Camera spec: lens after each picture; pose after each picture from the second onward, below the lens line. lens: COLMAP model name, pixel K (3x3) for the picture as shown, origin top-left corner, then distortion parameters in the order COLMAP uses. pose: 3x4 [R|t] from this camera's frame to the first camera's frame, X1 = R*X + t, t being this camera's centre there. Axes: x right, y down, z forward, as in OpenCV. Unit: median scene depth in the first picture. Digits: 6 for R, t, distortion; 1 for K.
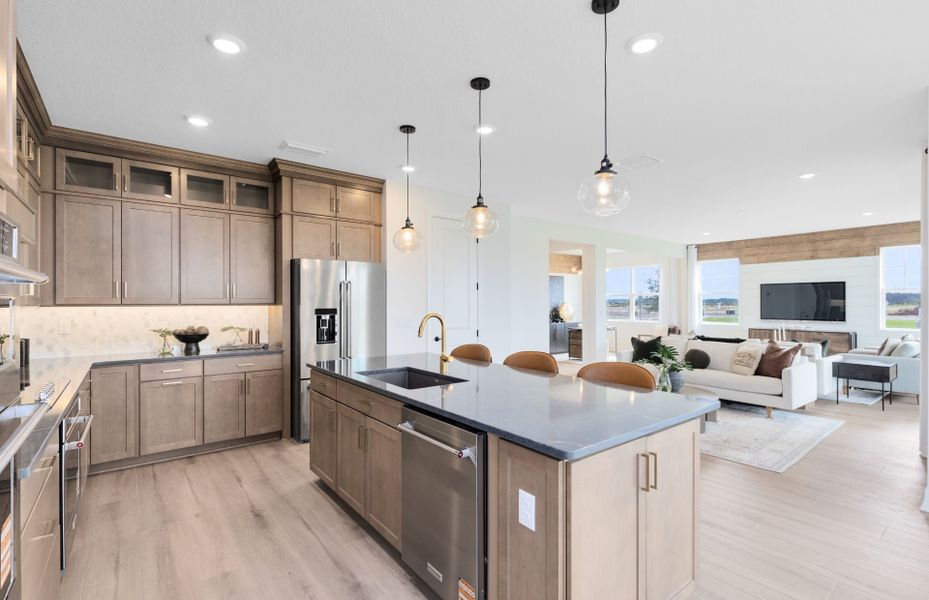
lens RADIAL K [[426.8, 0, 465.2], [0, 426.8, 300.6], [0, 0, 1]] dist [0.003038, 0.000982]
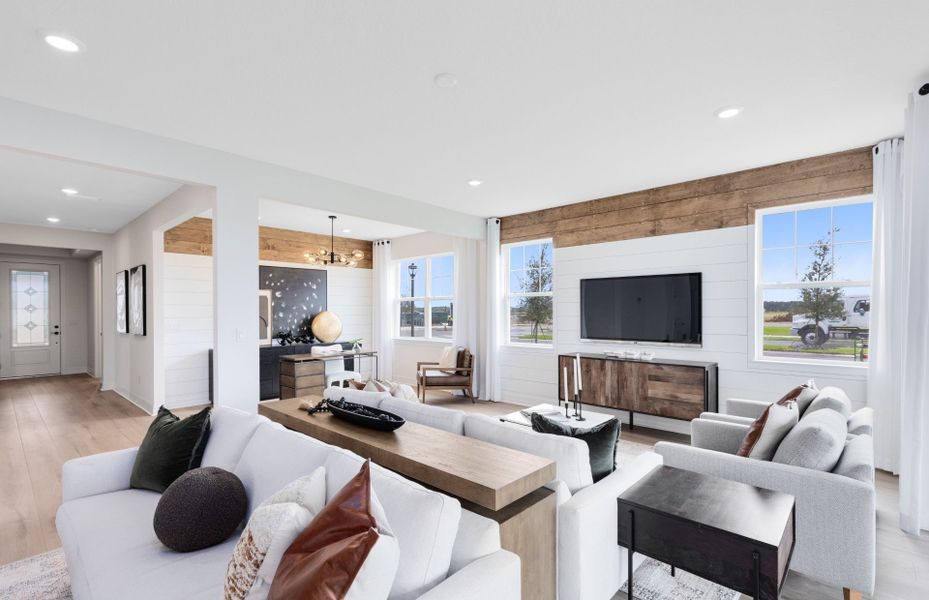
lens RADIAL K [[426.8, 0, 461.4], [0, 426.8, 312.6], [0, 0, 1]] dist [0.003038, 0.000982]
pose [[0.986991, -0.004119, 0.160726, 0.459684], [0.002795, 0.999960, 0.008460, 0.002100], [-0.160754, -0.007900, 0.986963, 0.468906]]
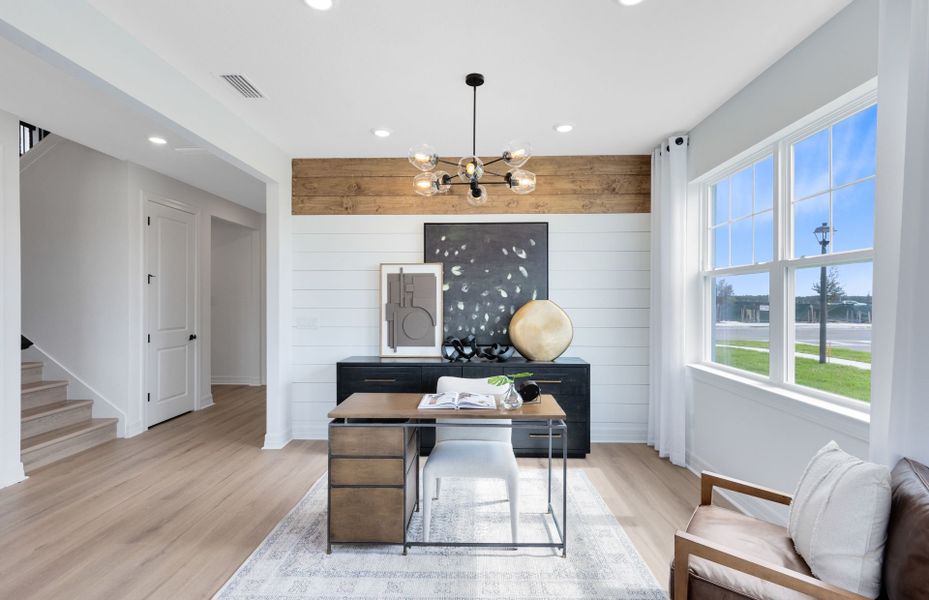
lens RADIAL K [[426.8, 0, 459.7], [0, 426.8, 292.2], [0, 0, 1]] dist [0.003038, 0.000982]
pose [[0.775134, -0.004037, -0.631784, 0.549007], [-0.001089, 0.999970, -0.007726, 0.000718], [0.631796, 0.006676, 0.775106, 0.975833]]
